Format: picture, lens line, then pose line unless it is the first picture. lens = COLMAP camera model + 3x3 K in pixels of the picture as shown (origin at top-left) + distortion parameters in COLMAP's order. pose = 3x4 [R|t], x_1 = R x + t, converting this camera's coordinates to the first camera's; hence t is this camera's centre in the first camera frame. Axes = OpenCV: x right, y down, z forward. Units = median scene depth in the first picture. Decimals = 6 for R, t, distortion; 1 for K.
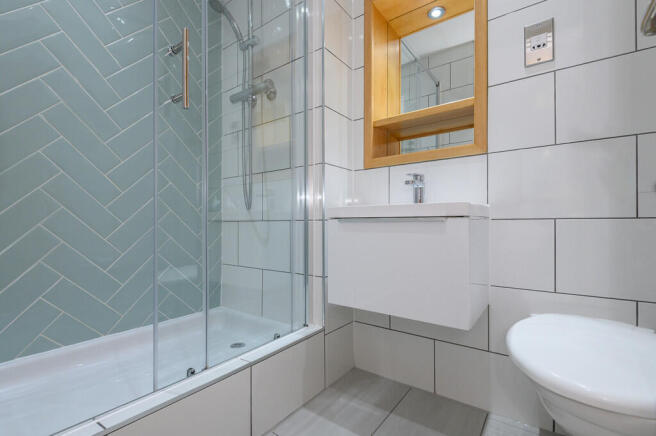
lens RADIAL K [[300.1, 0, 325.9], [0, 300.1, 217.7], [0, 0, 1]] dist [0.000503, -0.001628]
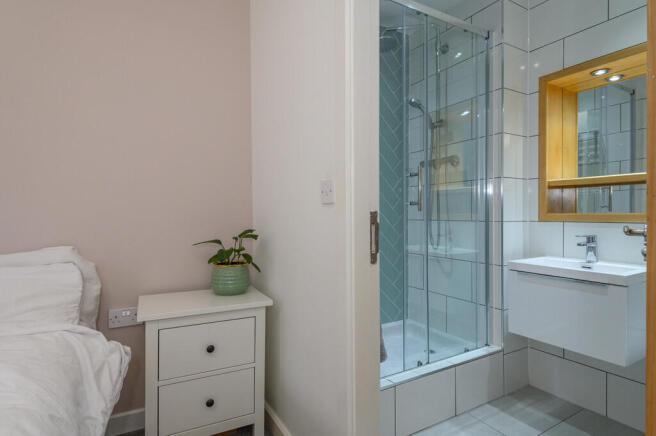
lens RADIAL K [[342.2, 0, 325.3], [0, 342.2, 216.2], [0, 0, 1]] dist [-0.005695, -0.004382]
pose [[0.911528, -0.002576, -0.411230, -0.102096], [0.009857, 0.999830, 0.015586, -0.245146], [0.411120, -0.018260, 0.911399, -0.669956]]
